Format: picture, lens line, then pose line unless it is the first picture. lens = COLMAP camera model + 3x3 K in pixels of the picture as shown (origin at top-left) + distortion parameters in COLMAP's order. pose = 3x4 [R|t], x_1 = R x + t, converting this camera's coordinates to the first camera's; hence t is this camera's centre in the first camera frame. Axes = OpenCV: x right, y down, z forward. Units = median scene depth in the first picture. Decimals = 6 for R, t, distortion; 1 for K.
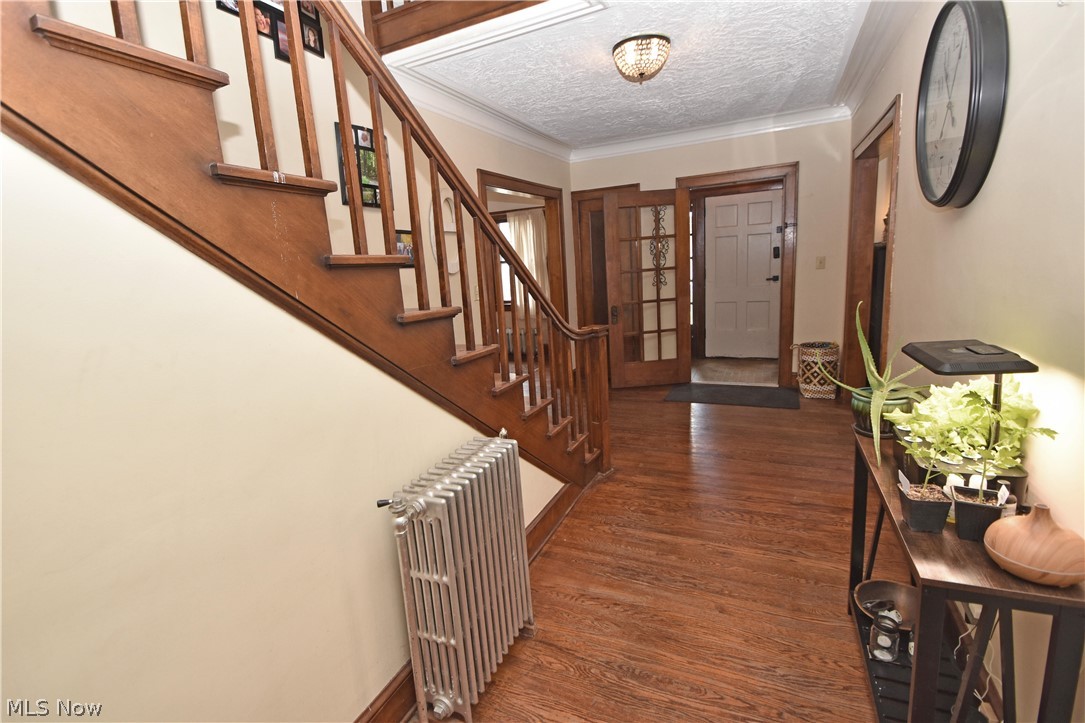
lens RADIAL K [[503.4, 0, 542.5], [0, 503.4, 361.5], [0, 0, 1]] dist [-0.000127, -0.000224]
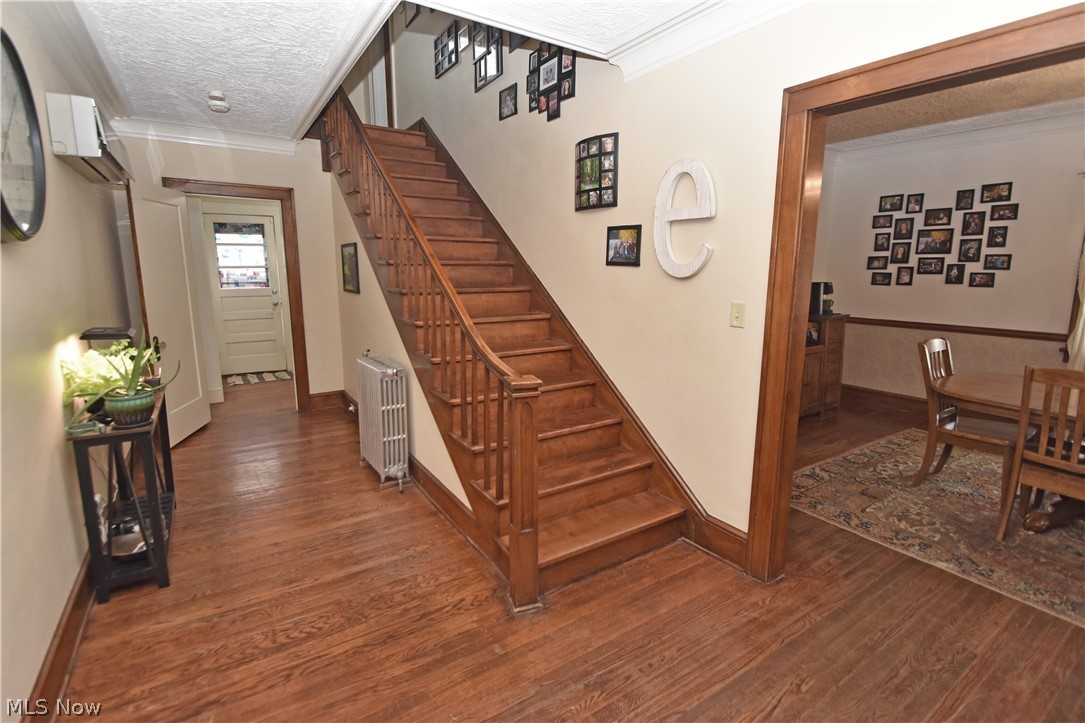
lens RADIAL K [[523.7, 0, 542.5], [0, 523.7, 361.5], [0, 0, 1]] dist [0.001308, -0.018430]
pose [[-0.554198, 0.219303, -0.802976, 0.746419], [-0.125772, 0.931532, 0.341218, -0.388539], [0.822828, 0.290095, -0.488671, 1.633759]]
